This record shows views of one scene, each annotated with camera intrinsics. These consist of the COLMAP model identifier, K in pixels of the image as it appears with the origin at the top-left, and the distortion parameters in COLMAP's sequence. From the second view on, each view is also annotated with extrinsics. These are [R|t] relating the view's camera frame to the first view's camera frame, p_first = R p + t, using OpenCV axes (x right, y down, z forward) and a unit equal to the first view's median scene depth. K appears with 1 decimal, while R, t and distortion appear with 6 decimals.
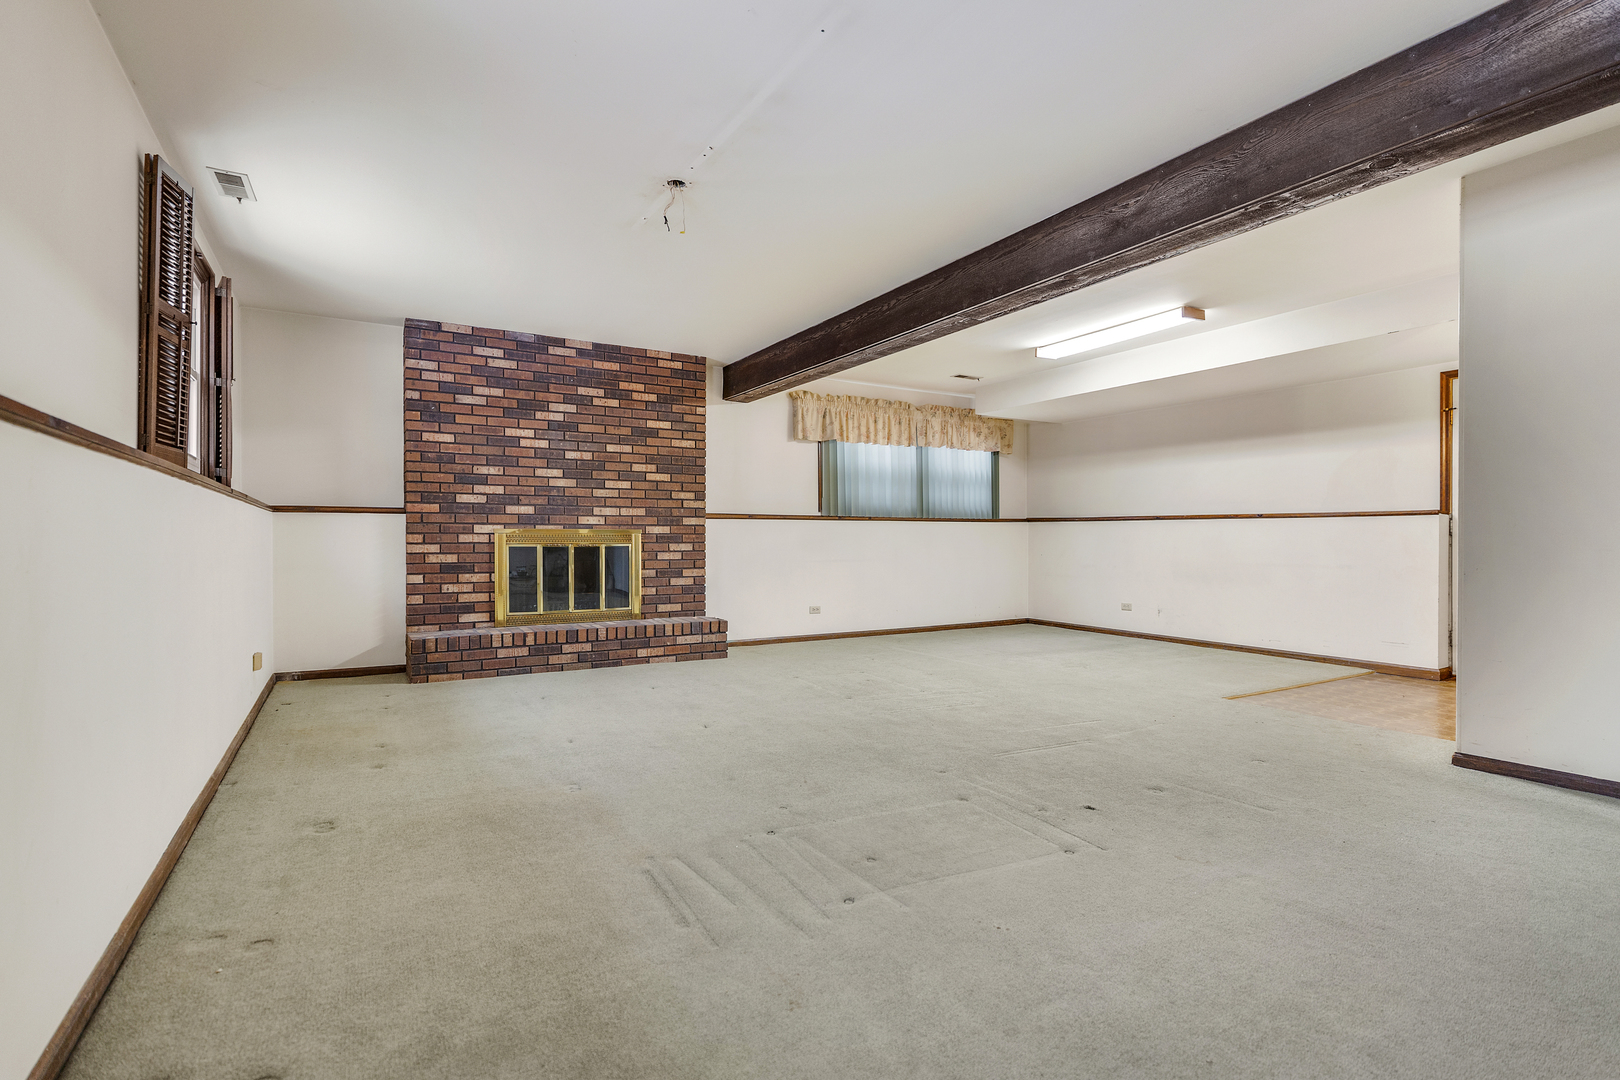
lens RADIAL K [[770.5, 0, 800.3], [0, 770.5, 535.7], [0, 0, 1]] dist [-0.000517, 0.000343]
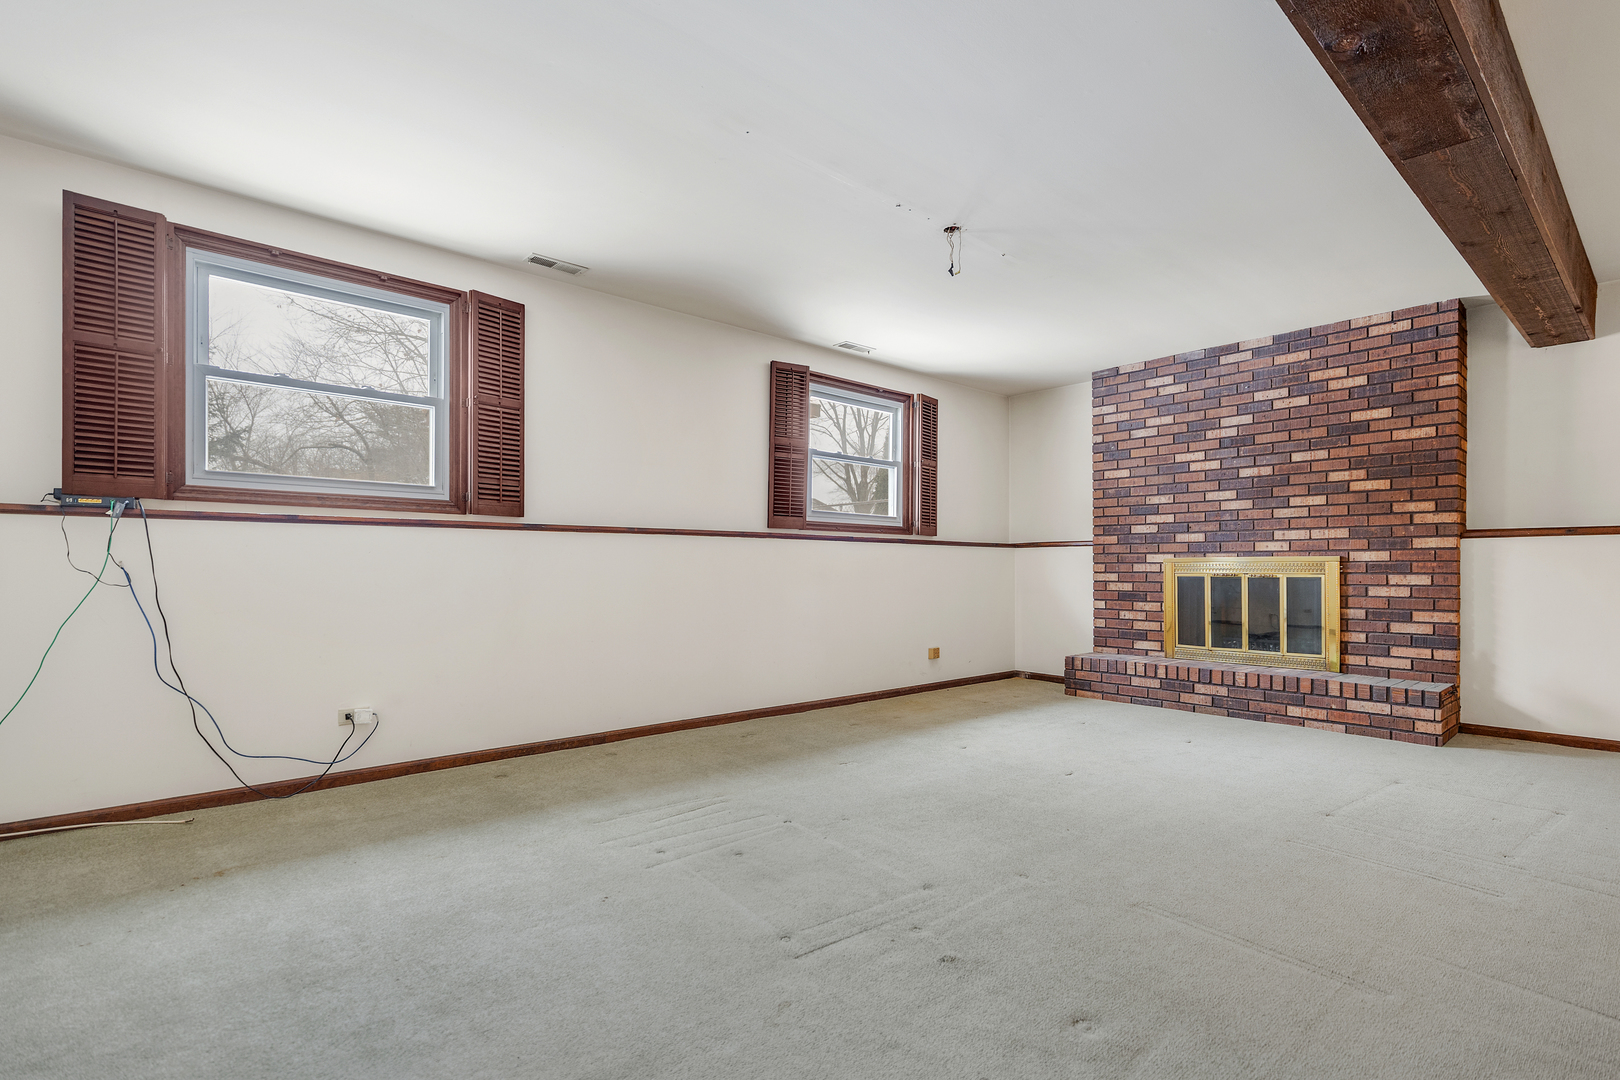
lens RADIAL K [[770.5, 0, 803.1], [0, 770.5, 555.9], [0, 0, 1]] dist [-0.000517, 0.000343]
pose [[0.189391, -0.016447, -0.981764, 0.483248], [0.002877, 0.999865, -0.016195, 0.003040], [0.981898, 0.000242, 0.189413, 0.351857]]
